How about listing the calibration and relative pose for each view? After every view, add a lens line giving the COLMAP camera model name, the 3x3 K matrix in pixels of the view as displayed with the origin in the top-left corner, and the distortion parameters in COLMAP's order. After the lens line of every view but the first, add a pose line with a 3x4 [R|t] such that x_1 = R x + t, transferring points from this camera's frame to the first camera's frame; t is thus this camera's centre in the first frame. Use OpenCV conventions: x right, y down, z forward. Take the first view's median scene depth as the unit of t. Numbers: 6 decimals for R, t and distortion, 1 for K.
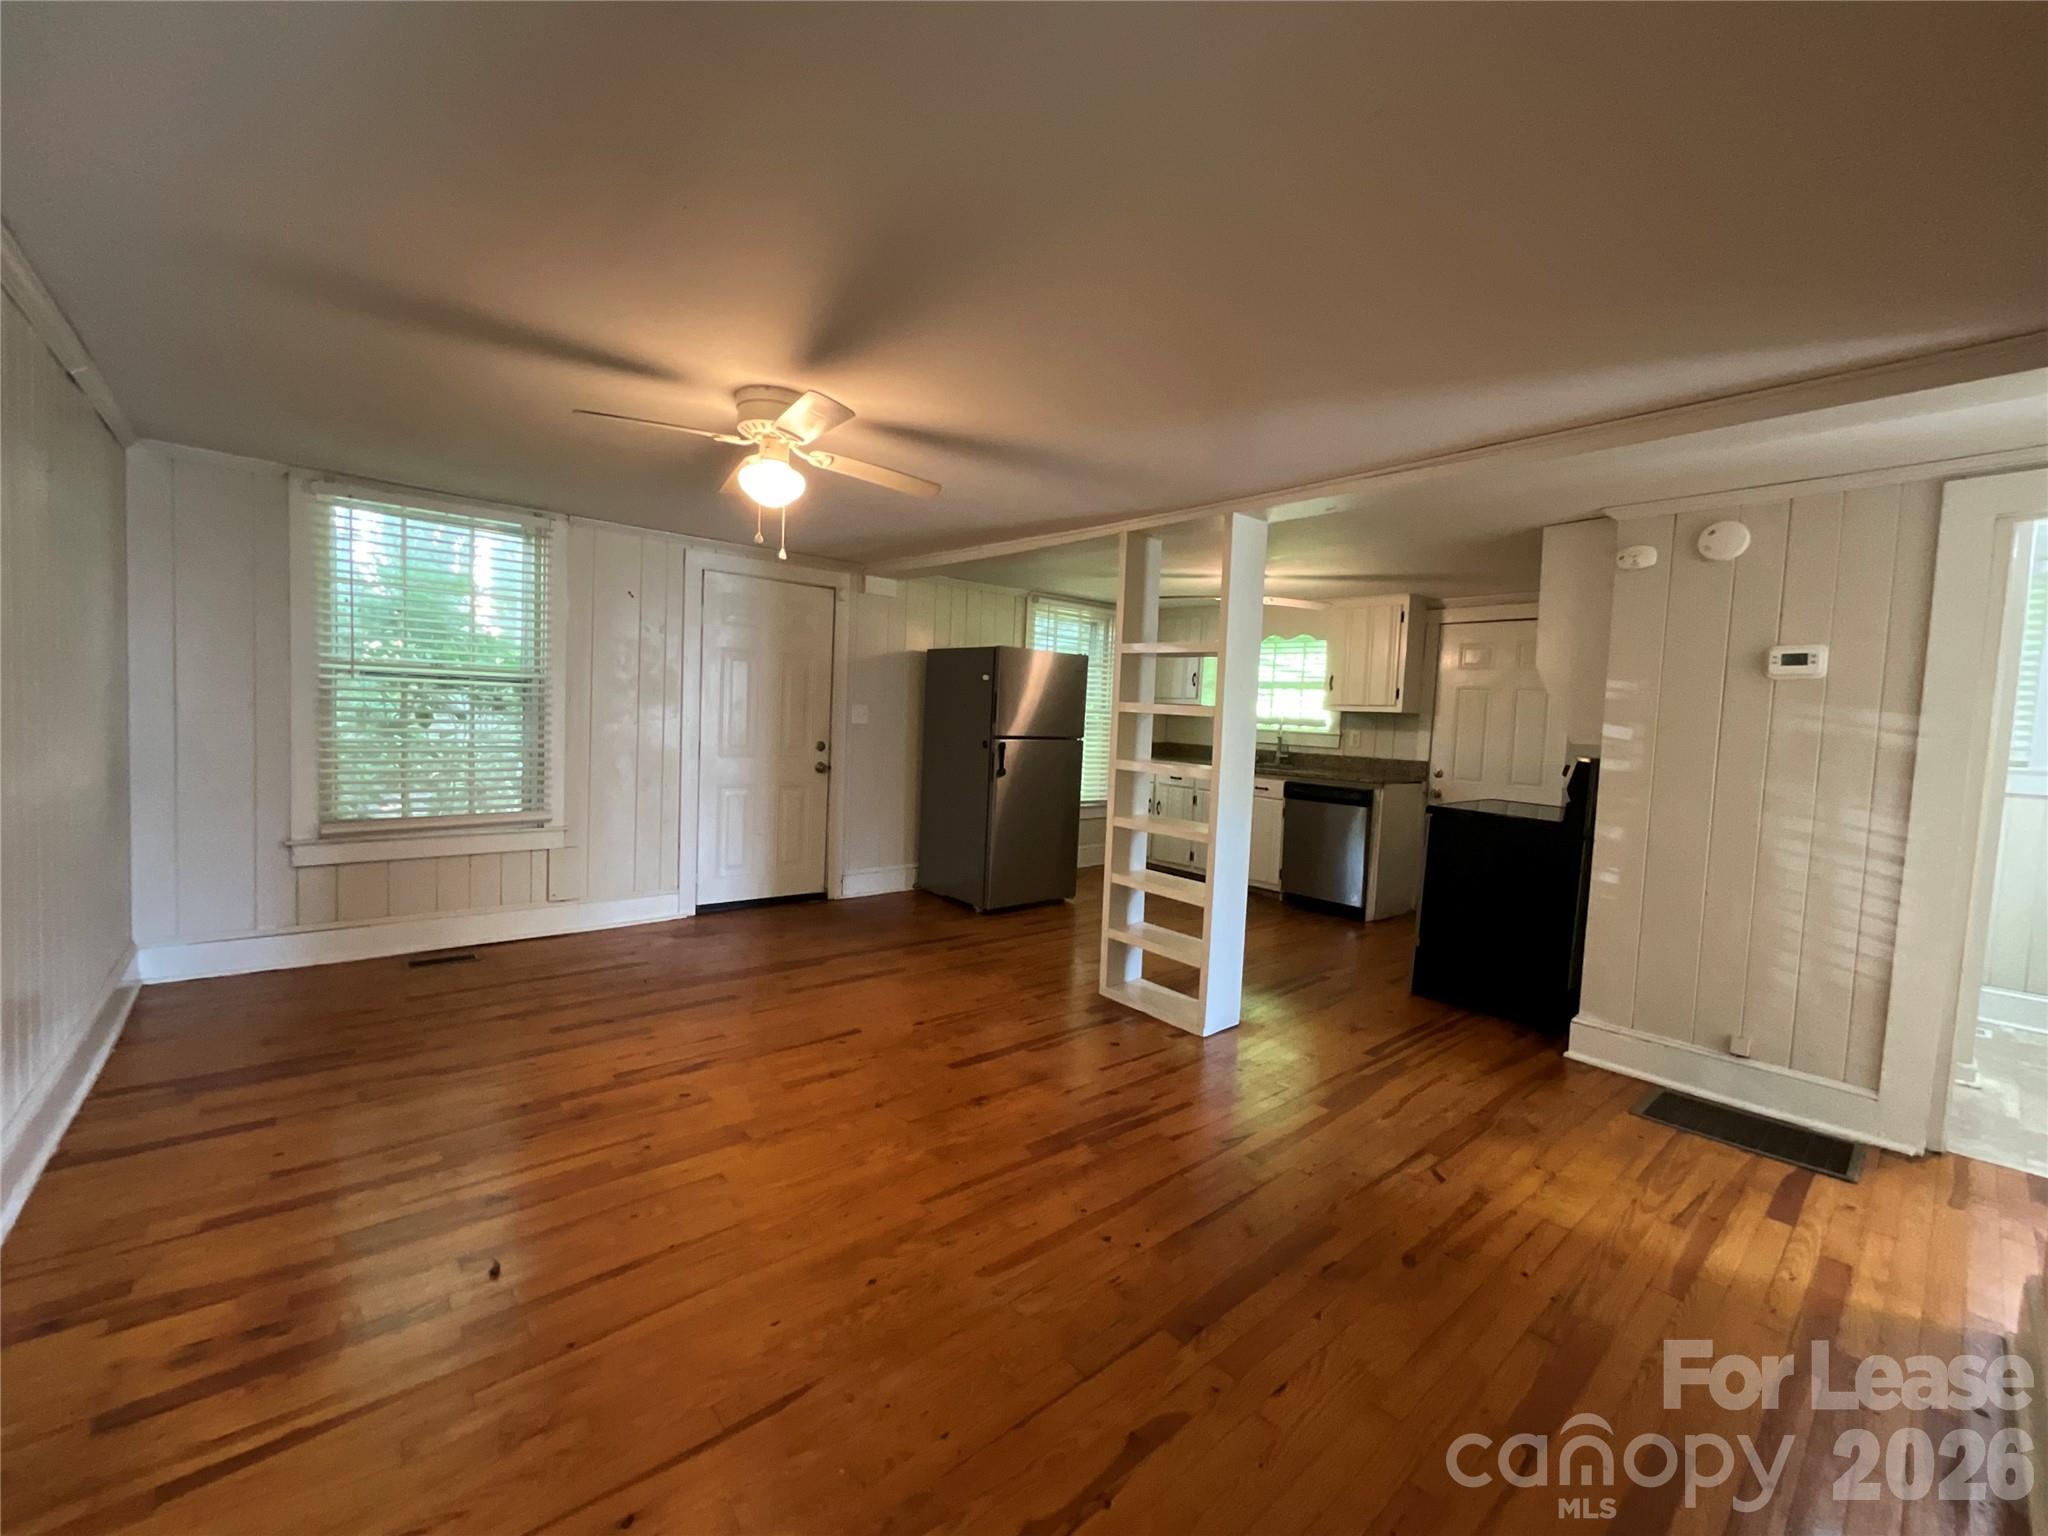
lens RADIAL K [[834.5, 0, 1024.0], [0, 834.5, 768.0], [0, 0, 1]] dist [-0.000254, -0.000026]
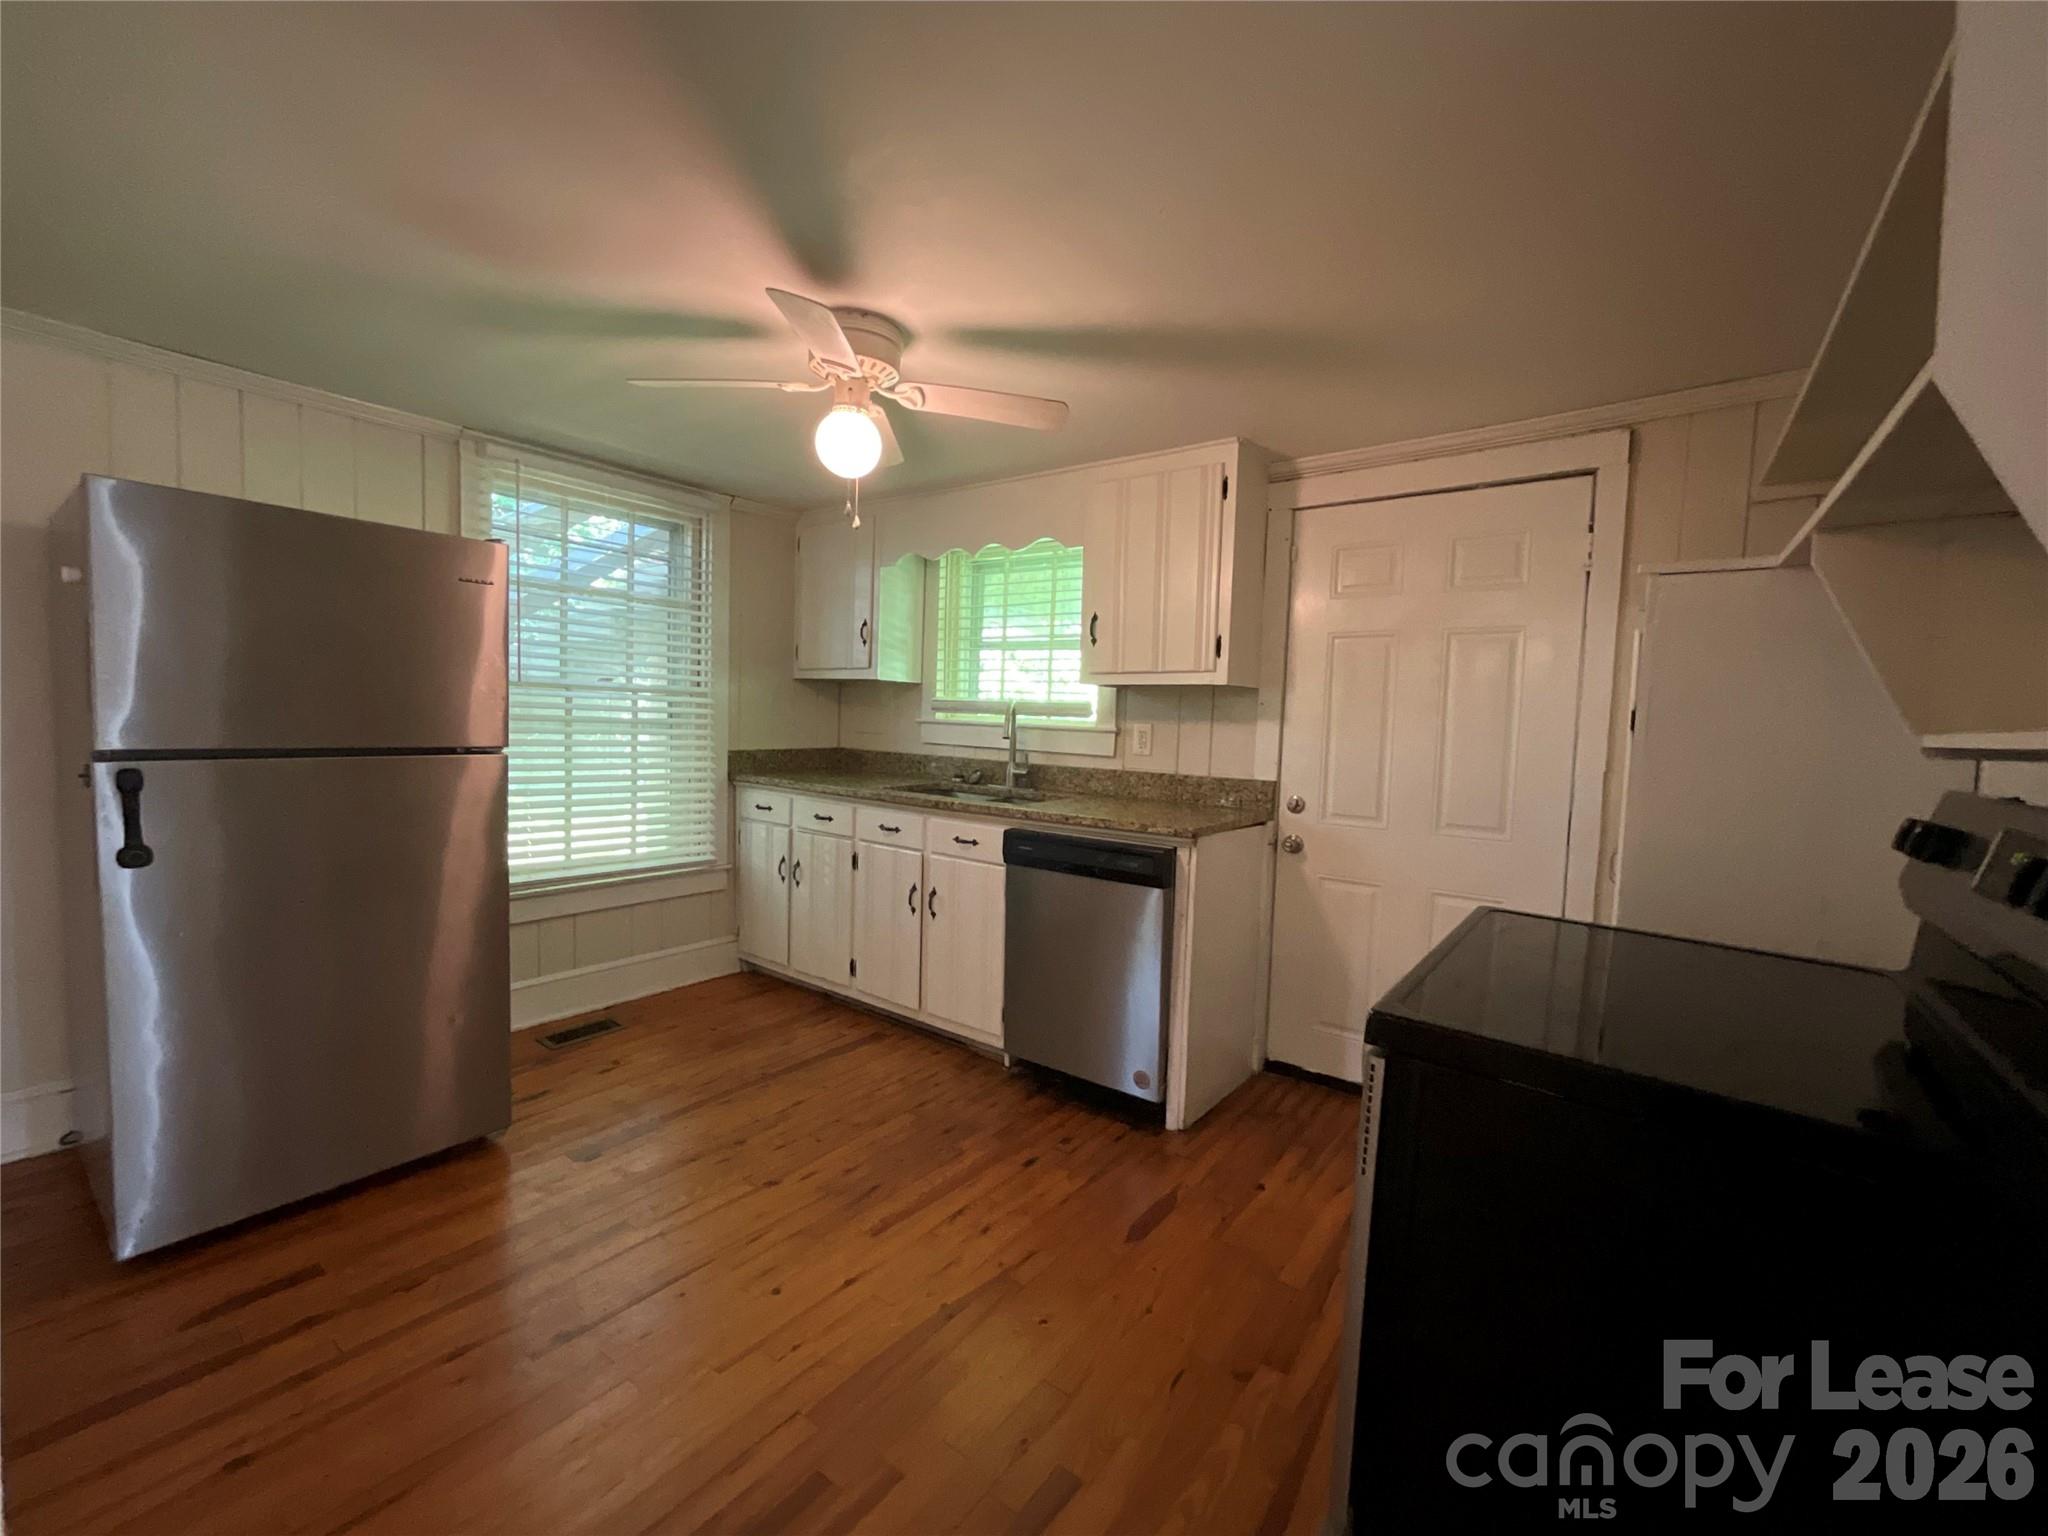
lens RADIAL K [[834.5, 0, 1024.0], [0, 834.5, 768.0], [0, 0, 1]] dist [-0.000254, -0.000026]
pose [[0.977453, -0.023474, 0.209842, 0.222971], [0.022721, 0.999724, 0.006000, -0.022088], [-0.209925, -0.001097, 0.977717, 0.524687]]
